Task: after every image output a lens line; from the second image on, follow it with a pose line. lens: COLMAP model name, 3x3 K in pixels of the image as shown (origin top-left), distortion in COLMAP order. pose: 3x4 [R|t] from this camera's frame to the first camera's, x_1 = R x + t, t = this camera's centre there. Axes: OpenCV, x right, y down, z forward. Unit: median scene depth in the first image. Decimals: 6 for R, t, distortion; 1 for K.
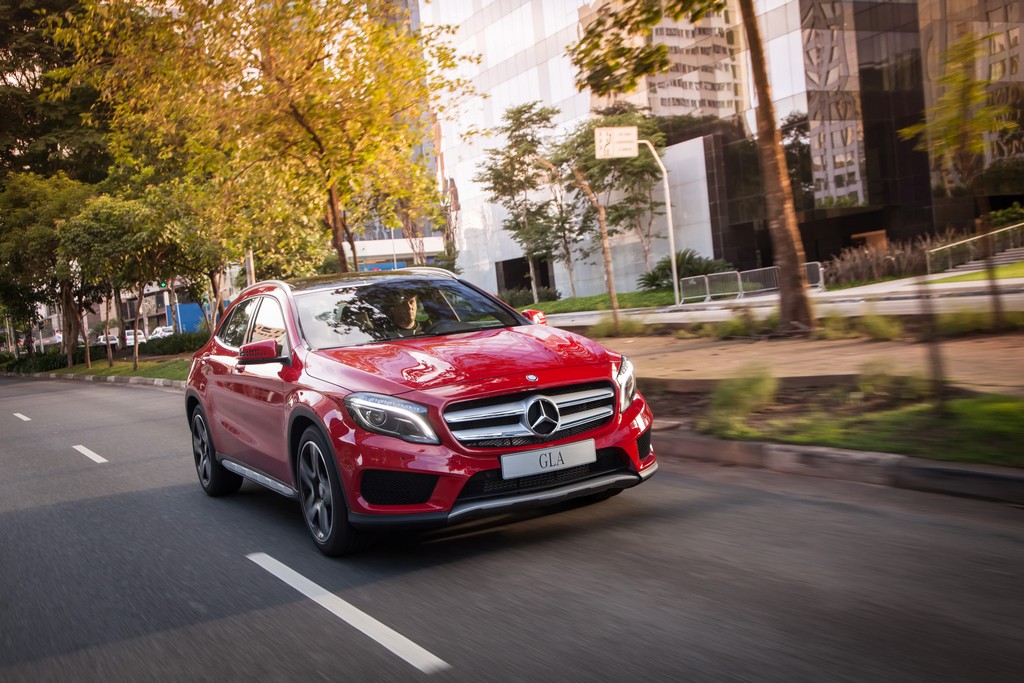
lens RADIAL K [[1056.4, 0, 512.0], [0, 1056.4, 341.5], [0, 0, 1]] dist [-0.001351, -0.005963]
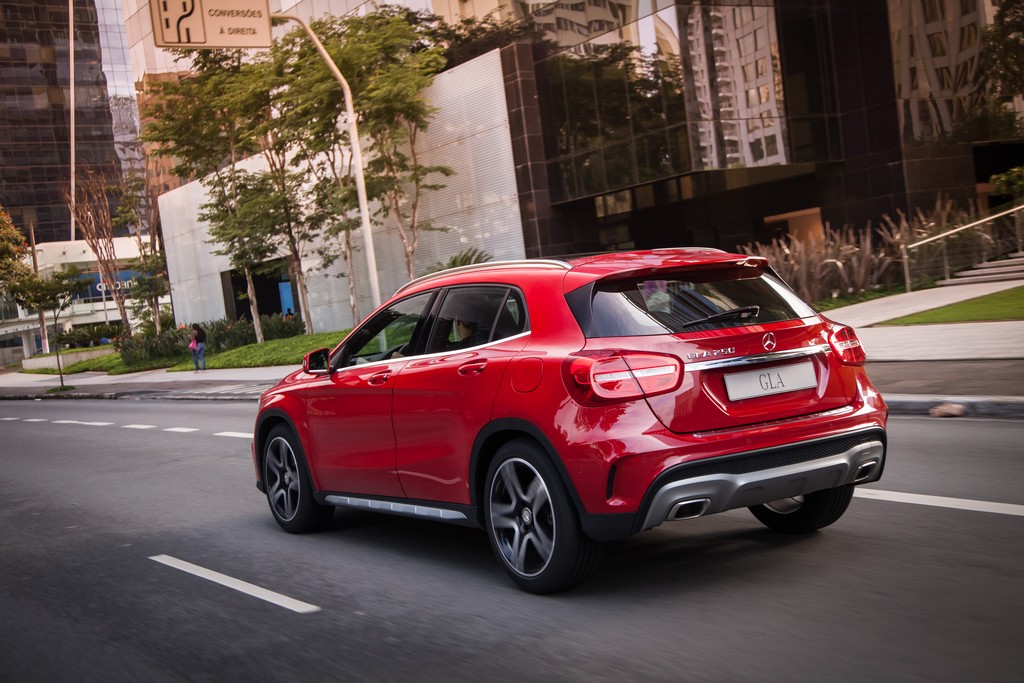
lens RADIAL K [[1307.8, 0, 512.0], [0, 1307.8, 341.5], [0, 0, 1]] dist [0.011095, 0.016000]
pose [[0.993445, -0.032641, 0.109551, 0.106280], [0.033848, 0.999385, -0.009177, -0.031621], [-0.109184, 0.012825, 0.993939, 0.309627]]
